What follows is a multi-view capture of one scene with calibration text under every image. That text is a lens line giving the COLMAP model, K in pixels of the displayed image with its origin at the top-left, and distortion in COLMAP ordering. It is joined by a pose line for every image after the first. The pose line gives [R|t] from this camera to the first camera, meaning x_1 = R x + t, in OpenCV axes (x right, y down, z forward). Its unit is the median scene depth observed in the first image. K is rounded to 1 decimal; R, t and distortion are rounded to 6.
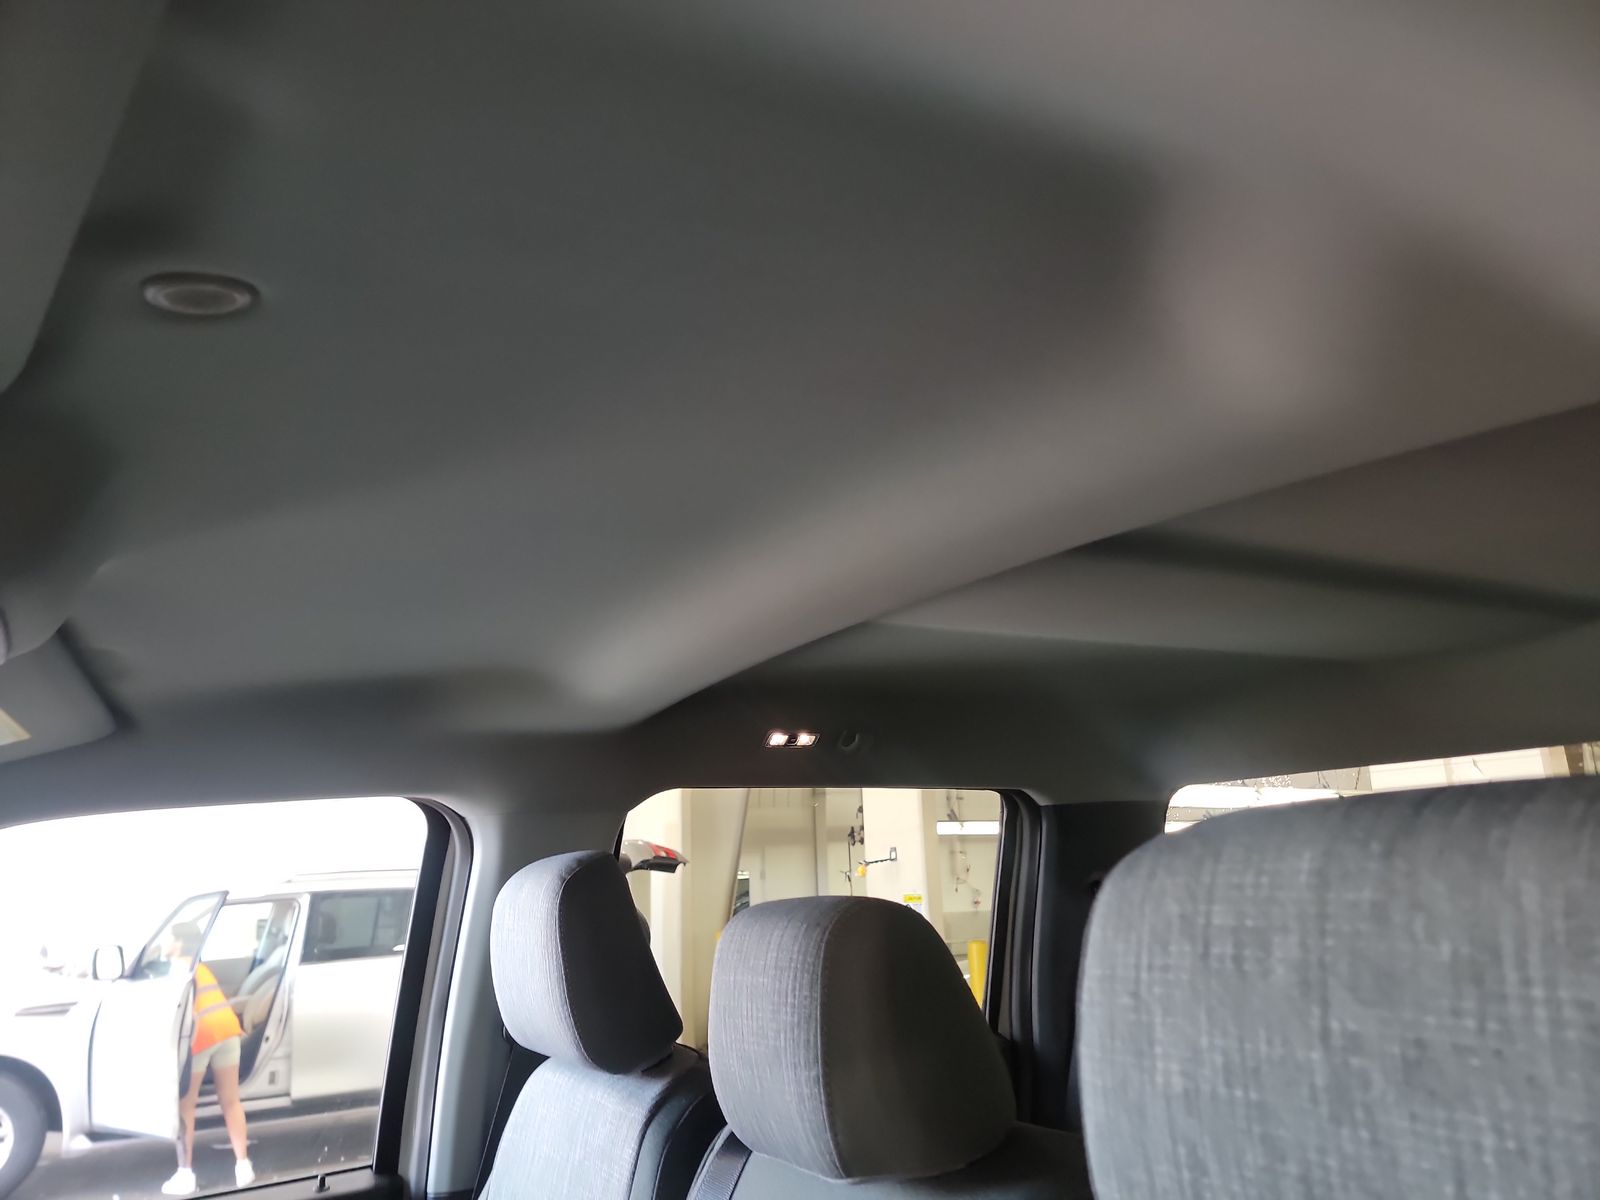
lens RADIAL K [[1110.4, 0, 807.7], [0, 1110.4, 617.8], [0, 0, 1]] dist [0.069505, -0.059138]
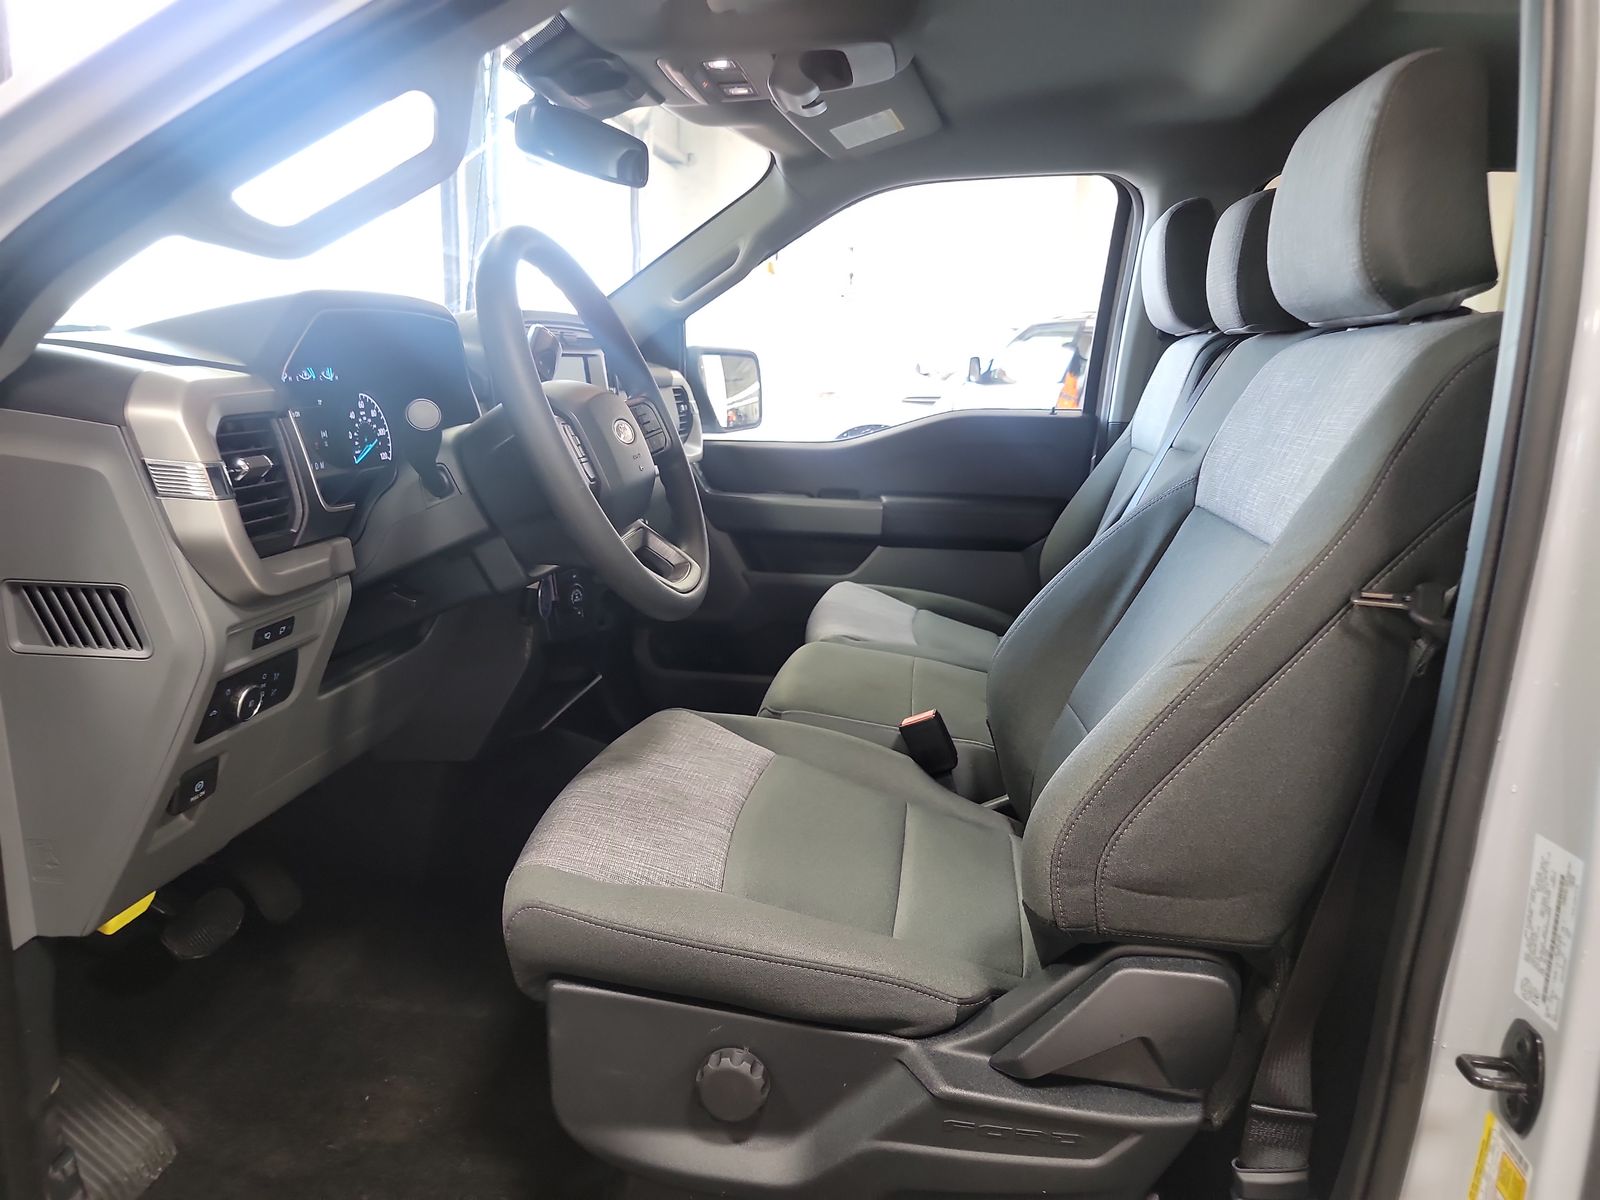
lens RADIAL K [[1110.4, 0, 807.7], [0, 1110.4, 617.8], [0, 0, 1]] dist [0.069505, -0.059138]
pose [[0.768601, 0.203177, -0.606607, 0.451222], [0.079390, 0.910602, 0.405588, 0.058650], [0.634783, -0.359894, 0.683759, -0.627924]]
